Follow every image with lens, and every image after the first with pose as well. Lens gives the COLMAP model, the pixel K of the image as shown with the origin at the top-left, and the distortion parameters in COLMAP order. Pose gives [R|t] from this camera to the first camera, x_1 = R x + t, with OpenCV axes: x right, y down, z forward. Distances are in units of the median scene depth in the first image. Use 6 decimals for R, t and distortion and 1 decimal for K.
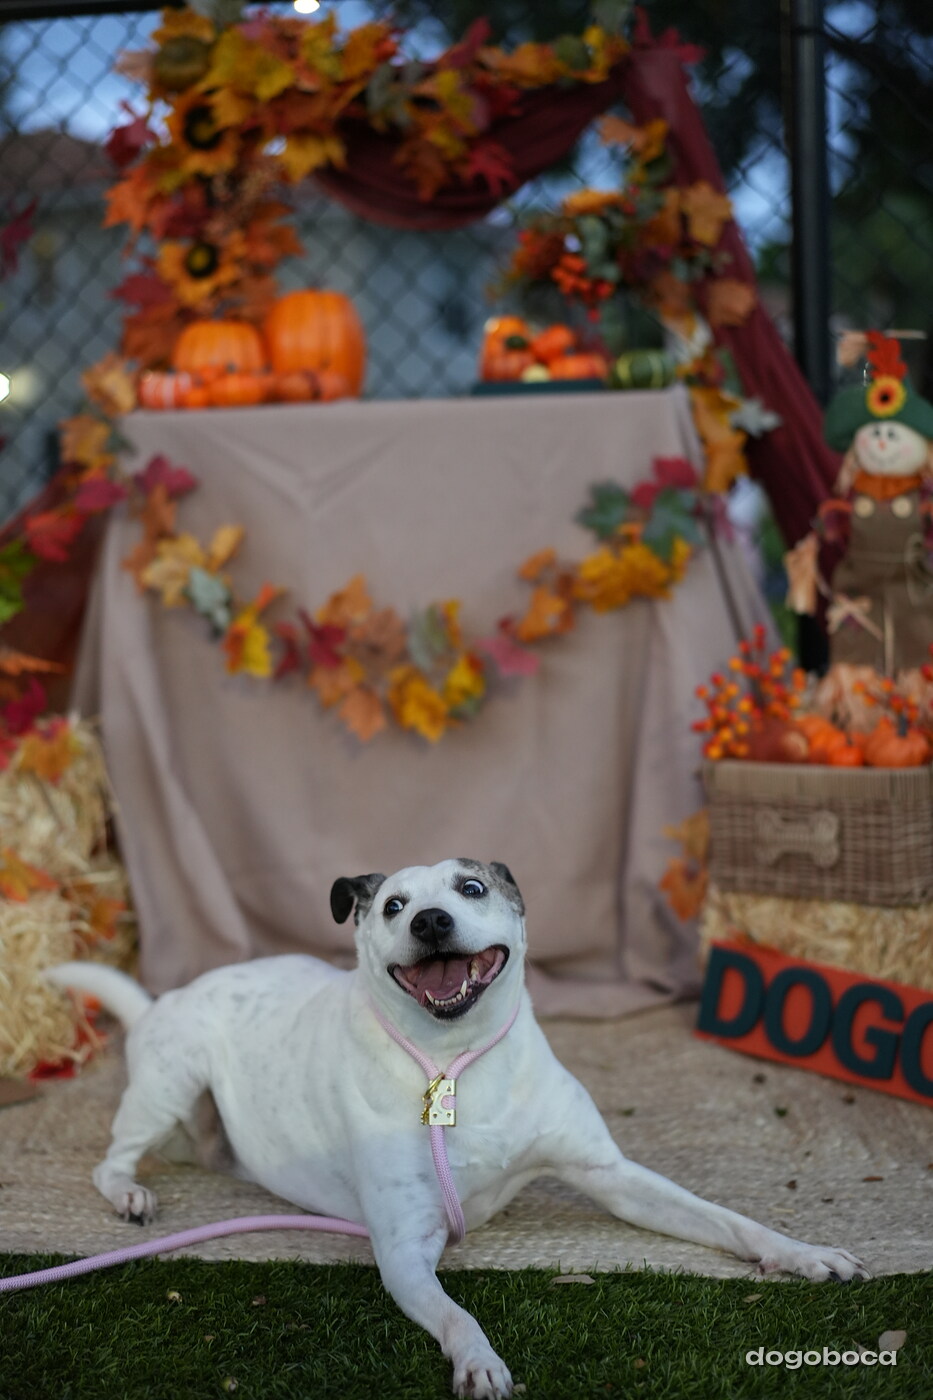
lens RADIAL K [[2222.2, 0, 466.5], [0, 2222.2, 700.0], [0, 0, 1]] dist [0.032226, -0.115830]
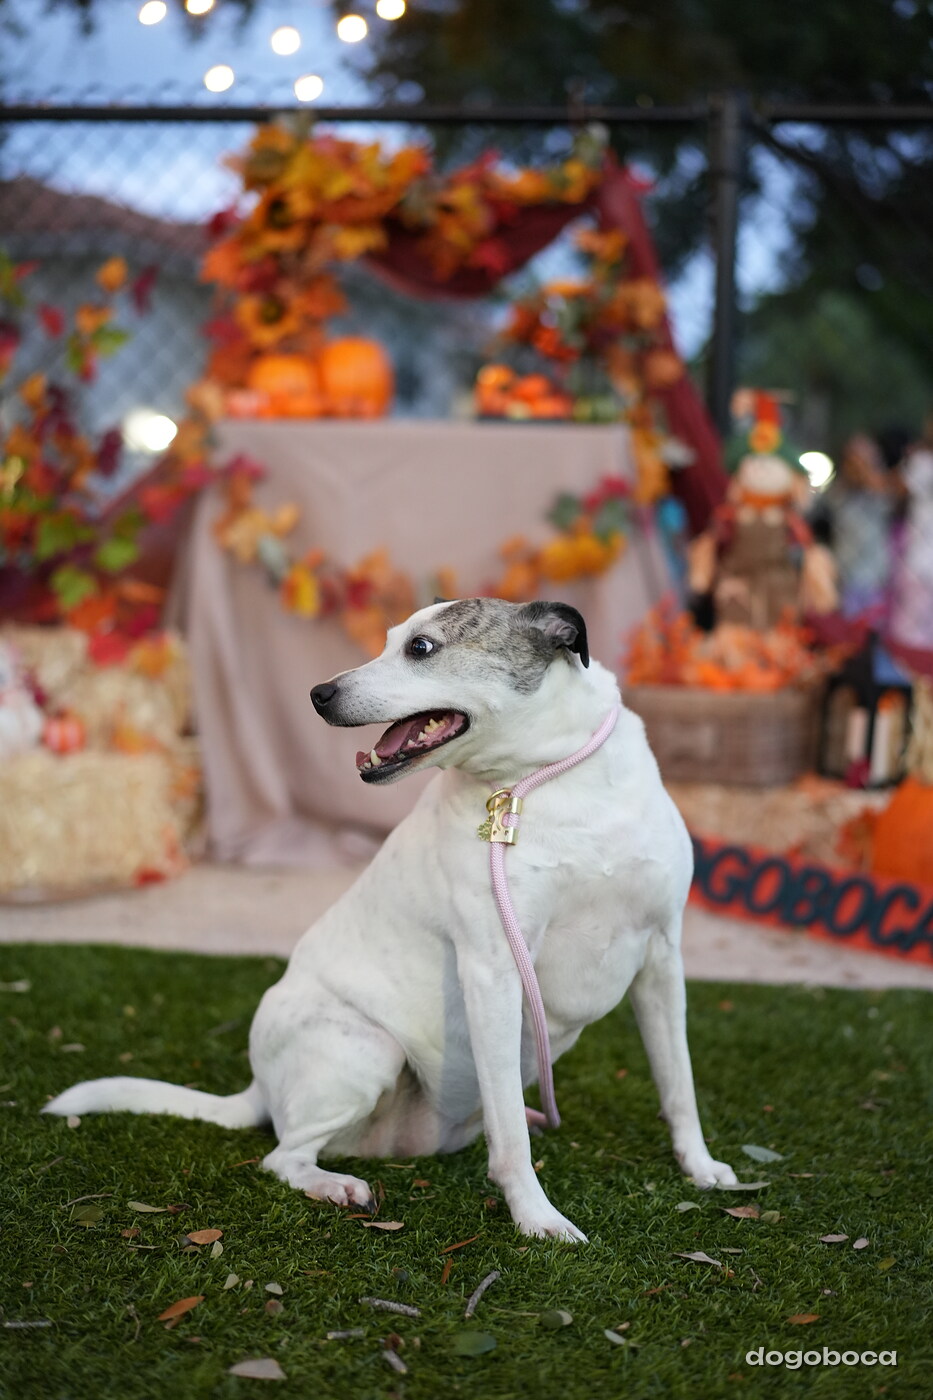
lens RADIAL K [[2222.2, 0, 466.5], [0, 2222.2, 700.0], [0, 0, 1]] dist [0.032226, -0.115830]
pose [[0.997376, 0.060765, 0.039348, -0.046245], [-0.059547, 0.997731, -0.031401, 0.080715], [-0.041167, 0.028975, 0.998732, -0.385229]]
